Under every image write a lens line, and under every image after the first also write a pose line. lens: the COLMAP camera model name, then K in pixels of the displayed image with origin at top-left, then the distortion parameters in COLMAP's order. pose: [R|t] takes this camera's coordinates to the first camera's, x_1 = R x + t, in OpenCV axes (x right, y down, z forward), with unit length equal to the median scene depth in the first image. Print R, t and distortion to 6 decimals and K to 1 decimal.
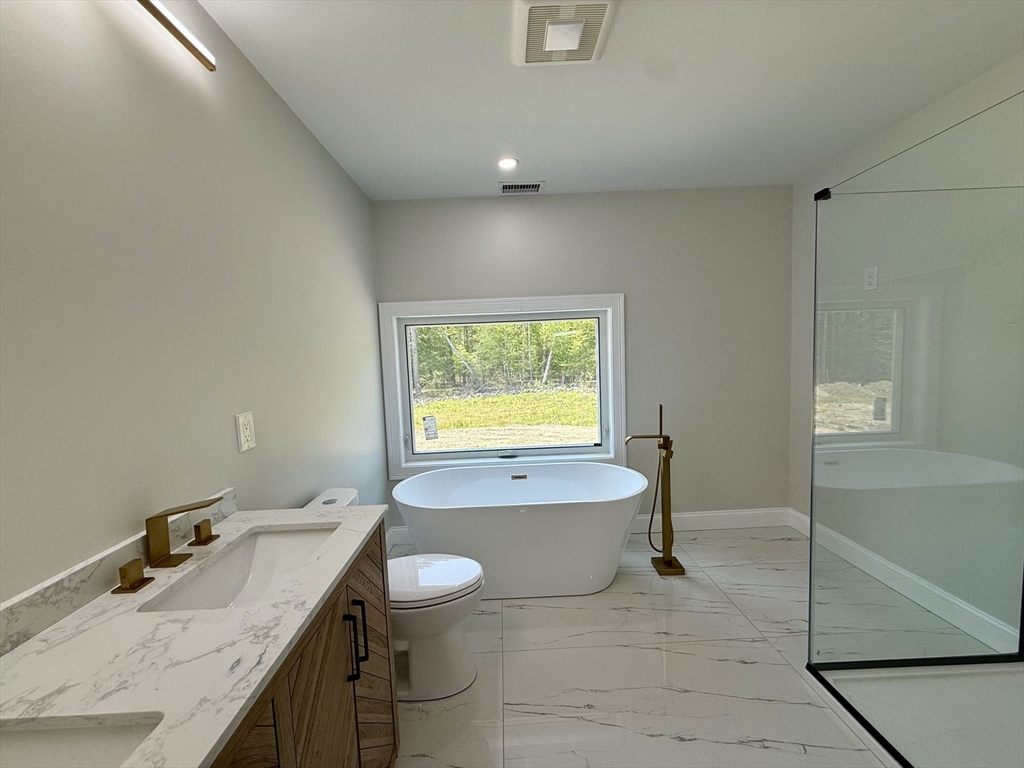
lens RADIAL K [[408.3, 0, 508.5], [0, 408.3, 388.3], [0, 0, 1]] dist [-0.001642, 0.000823]
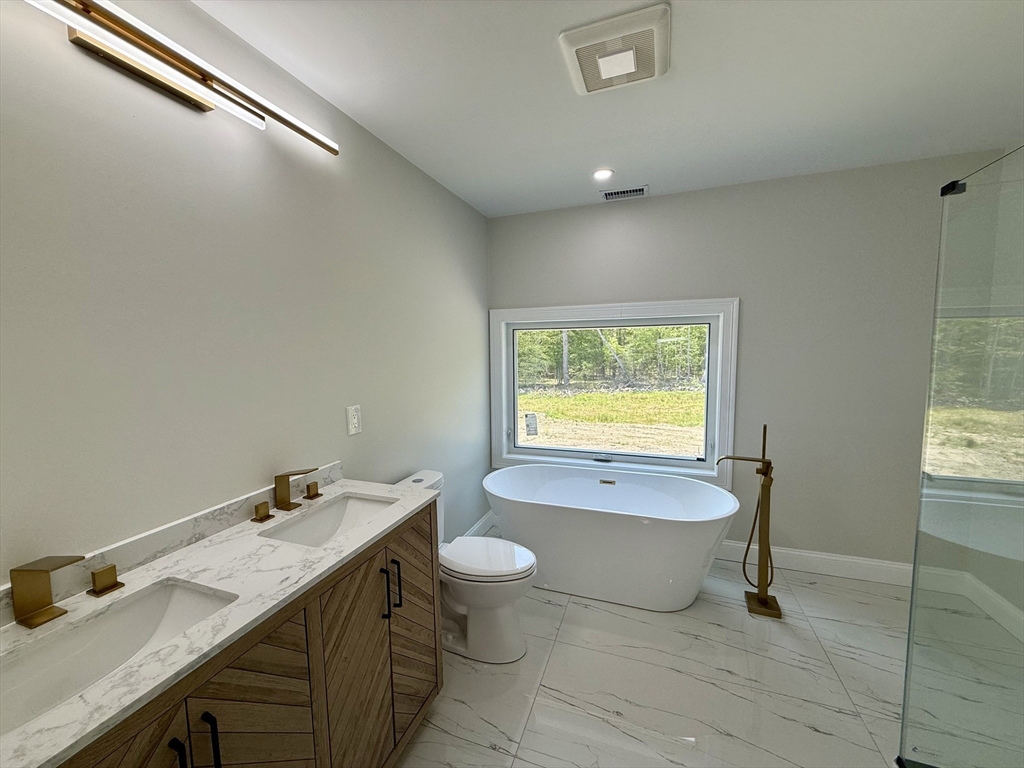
lens RADIAL K [[408.3, 0, 507.9], [0, 408.3, 388.6], [0, 0, 1]] dist [-0.001642, 0.000823]
pose [[0.931568, 0.063272, -0.358020, 0.169781], [-0.055144, 0.997937, 0.032879, -0.039084], [0.359362, -0.010886, 0.933135, -0.035907]]
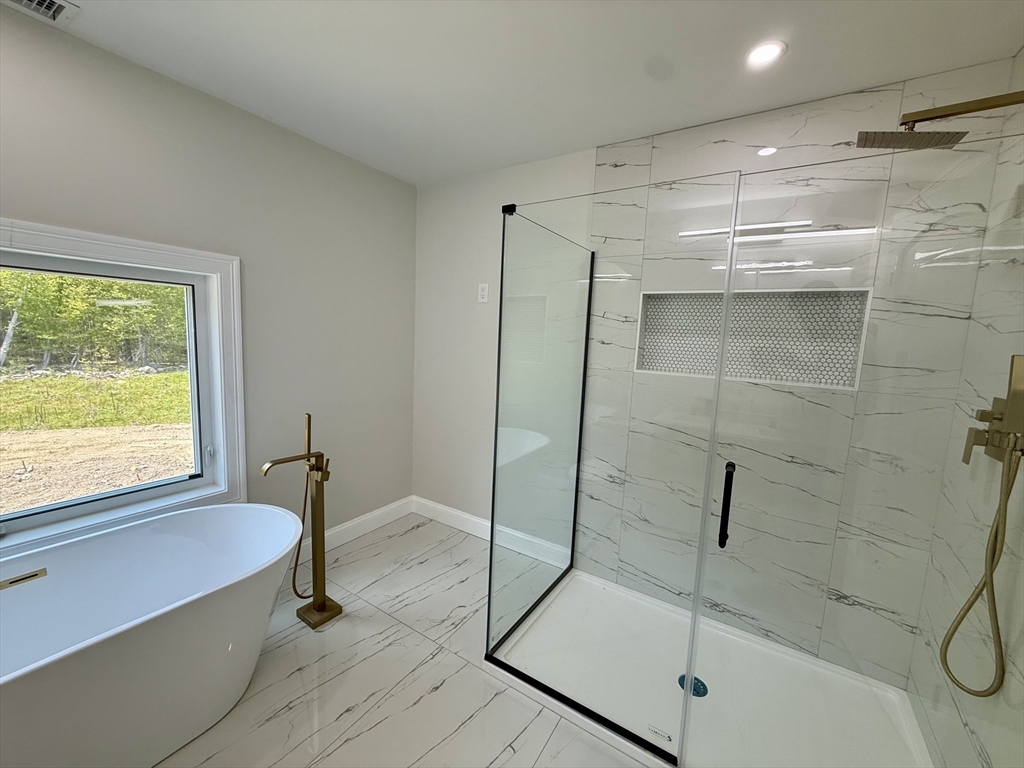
lens RADIAL K [[408.3, 0, 507.3], [0, 408.3, 384.9], [0, 0, 1]] dist [-0.001642, 0.000823]
pose [[0.553188, -0.036788, 0.832244, -0.064626], [0.004736, 0.999147, 0.041018, -0.047191], [-0.833043, -0.018749, 0.552890, 0.266196]]
